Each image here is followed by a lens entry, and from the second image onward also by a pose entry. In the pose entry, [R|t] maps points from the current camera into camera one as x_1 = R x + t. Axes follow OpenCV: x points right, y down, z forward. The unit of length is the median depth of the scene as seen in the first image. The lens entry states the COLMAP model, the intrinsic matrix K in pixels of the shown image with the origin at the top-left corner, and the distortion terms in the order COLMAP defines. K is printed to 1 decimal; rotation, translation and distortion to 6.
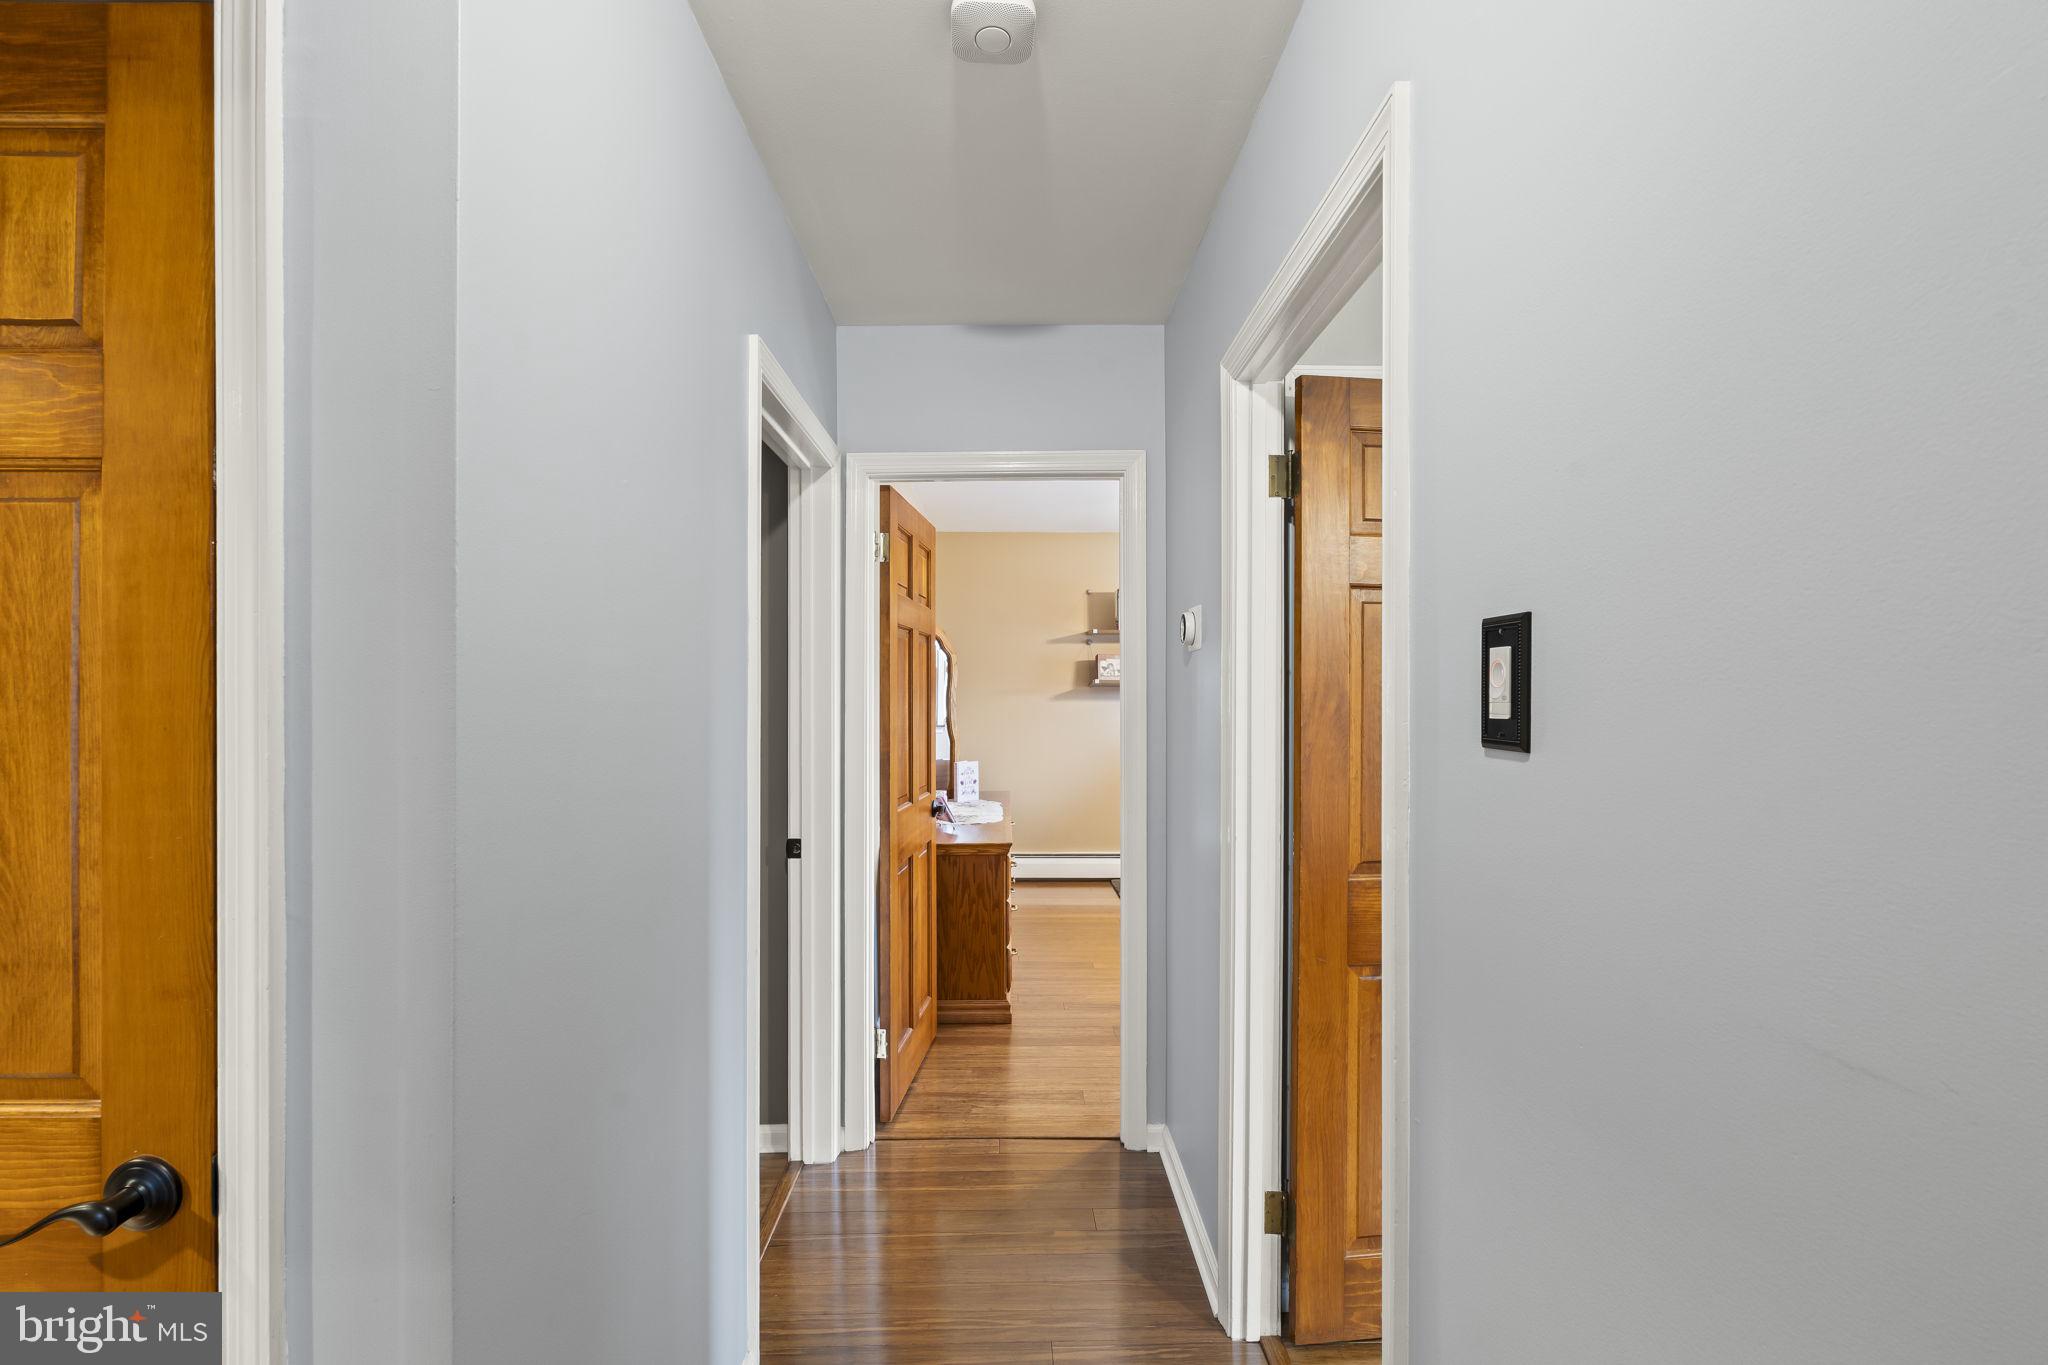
lens RADIAL K [[896.6, 0, 1023.2], [0, 896.6, 687.4], [0, 0, 1]] dist [0.004251, 0.000336]
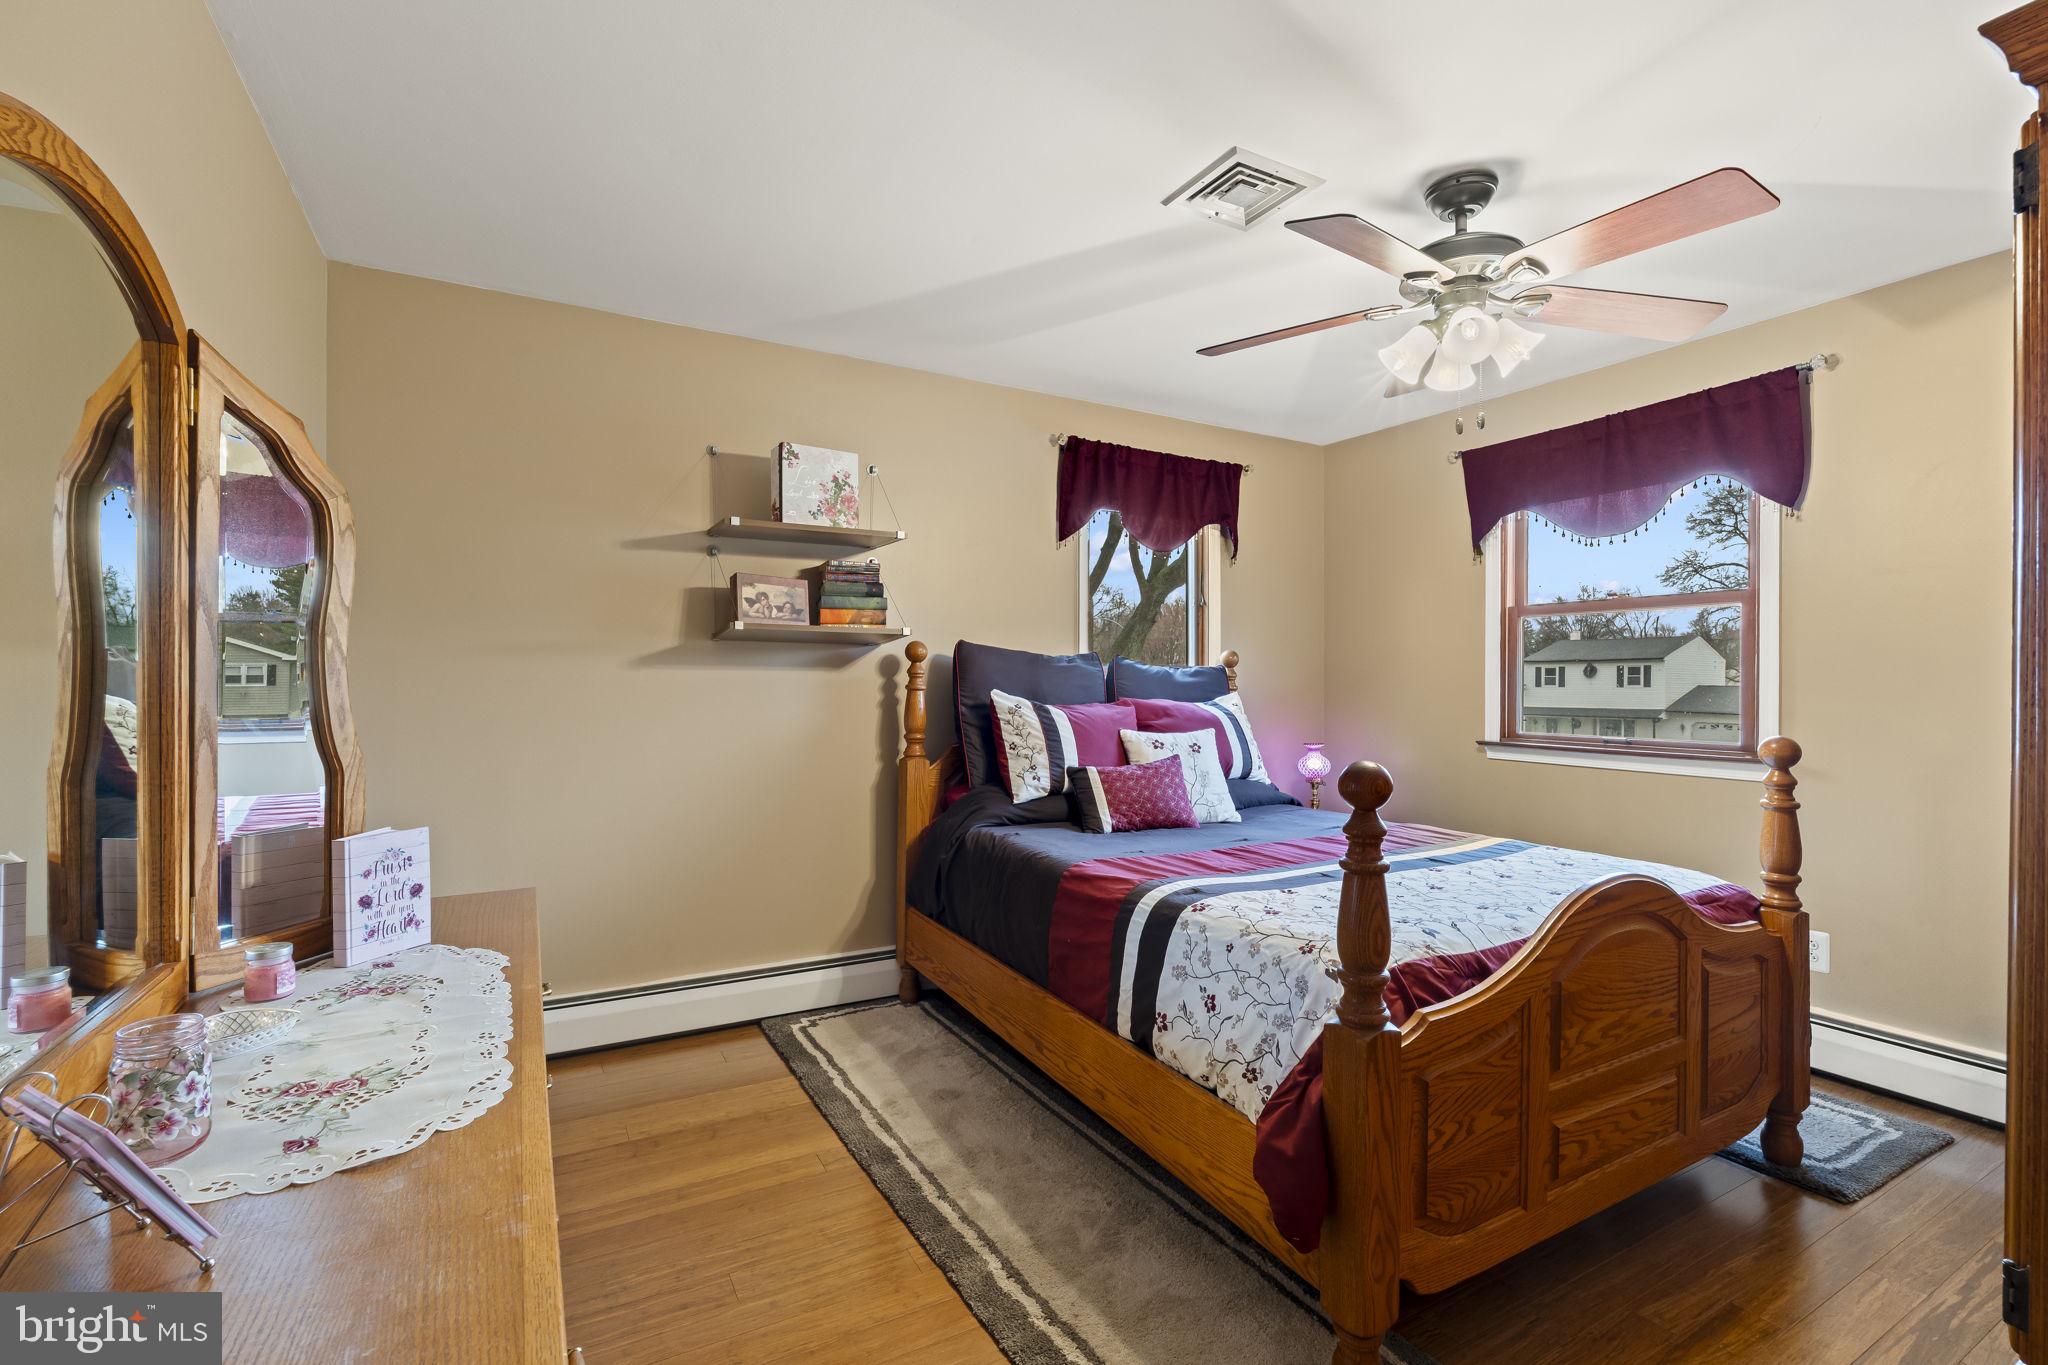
lens RADIAL K [[896.6, 0, 1028.6], [0, 896.6, 685.2], [0, 0, 1]] dist [0.004251, 0.000336]
pose [[0.878196, 0.000026, 0.478301, -0.011647], [-0.001107, 0.999997, 0.001979, 0.023344], [-0.478300, -0.002267, 0.878194, 0.491275]]
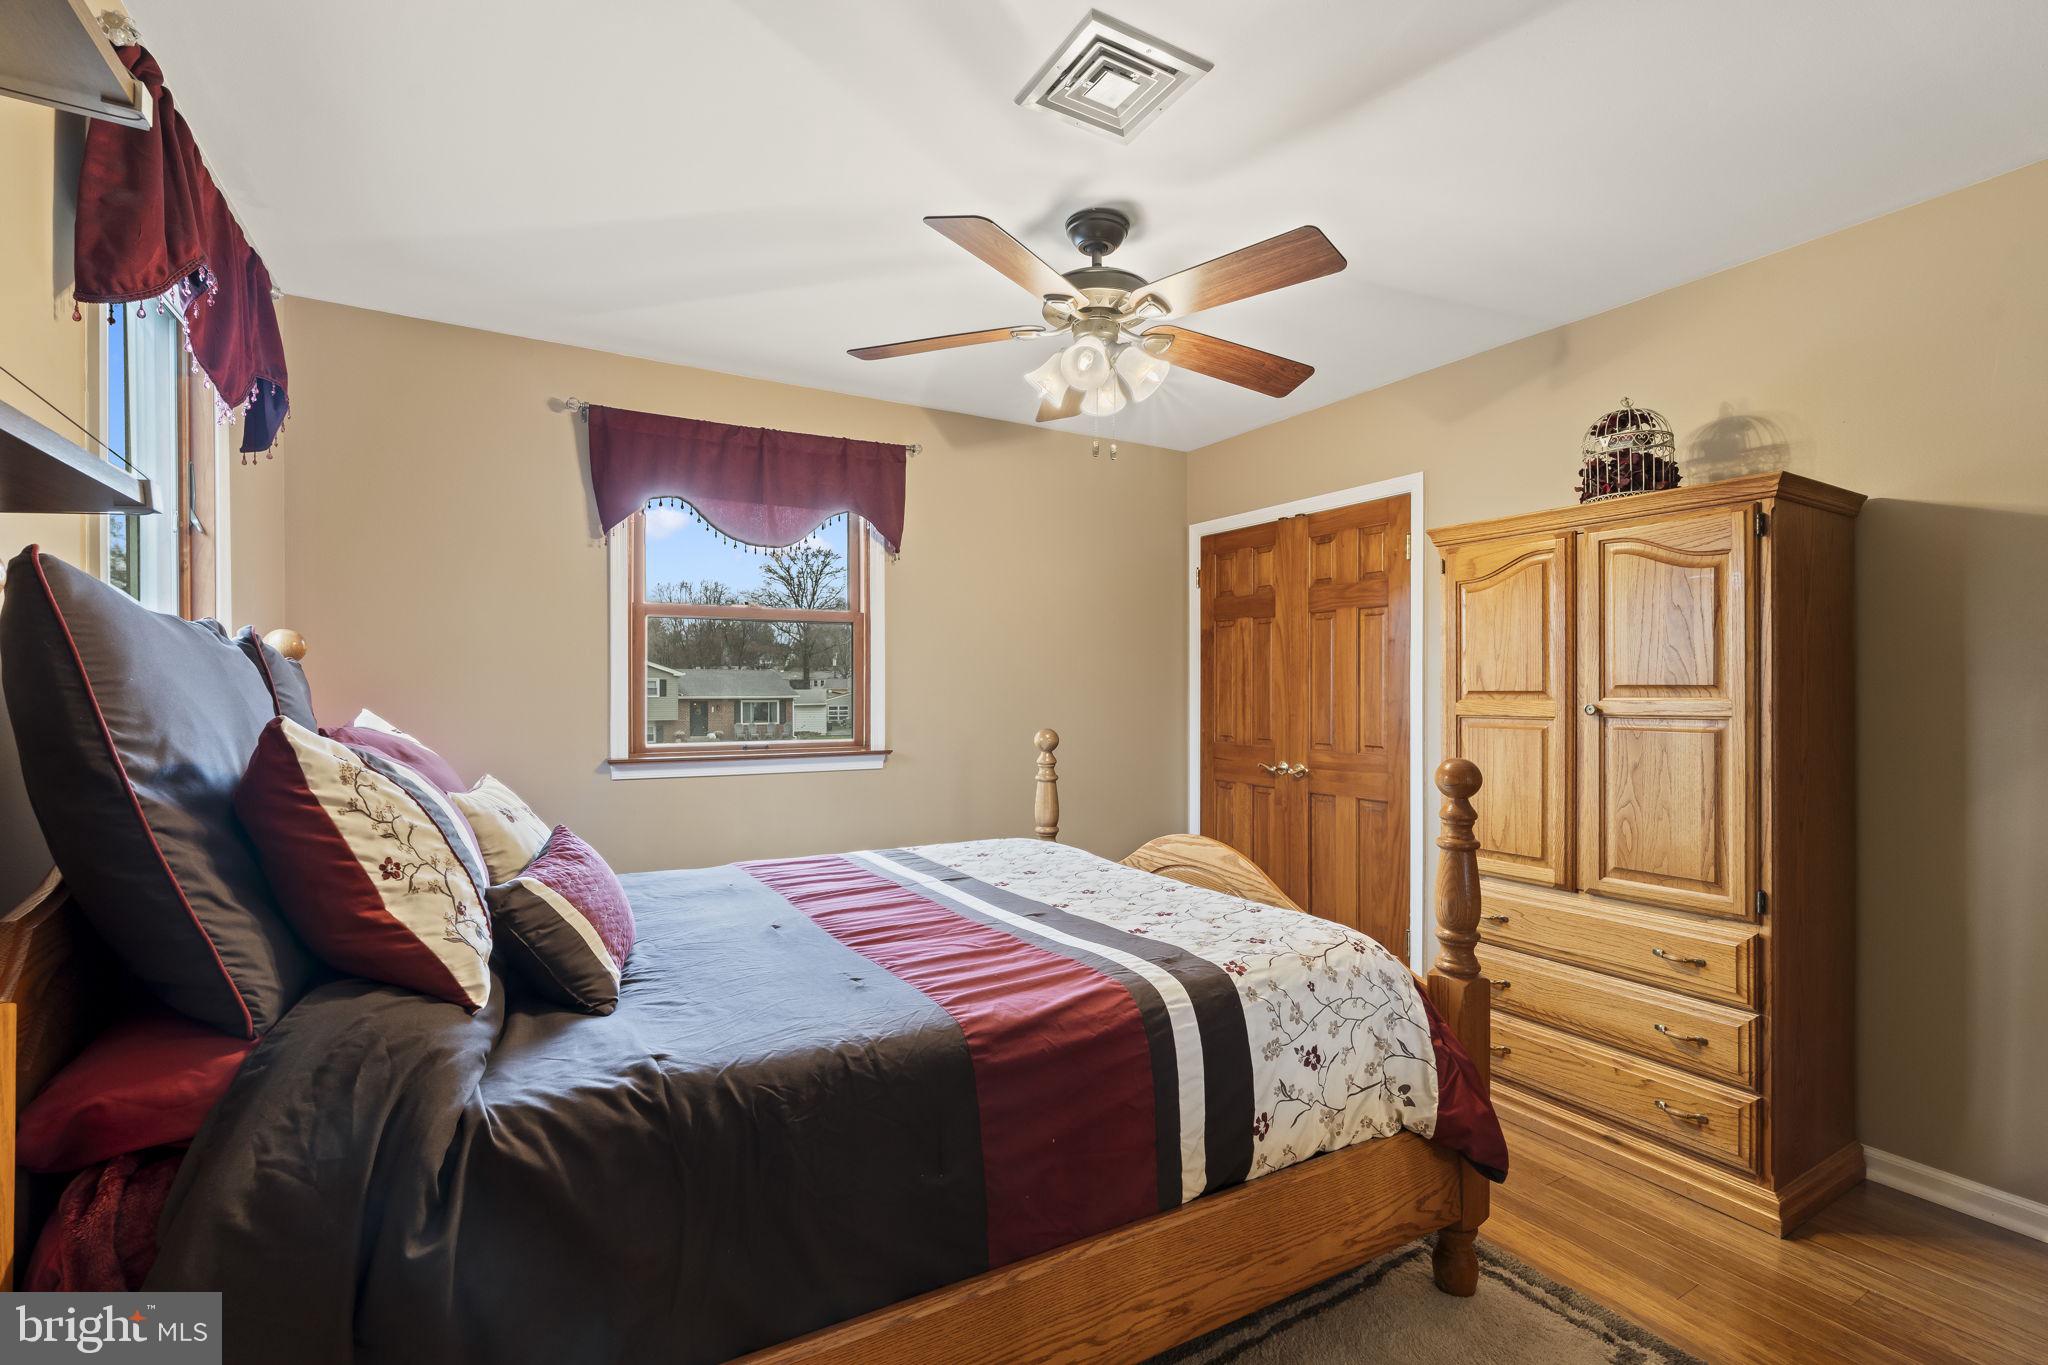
lens RADIAL K [[896.6, 0, 1021.0], [0, 896.6, 690.3], [0, 0, 1]] dist [0.004251, 0.000336]
pose [[-0.486301, -0.003537, 0.873784, -0.007895], [-0.001009, 0.999993, 0.003487, 0.021879], [-0.873791, 0.000814, -0.486301, 0.725602]]
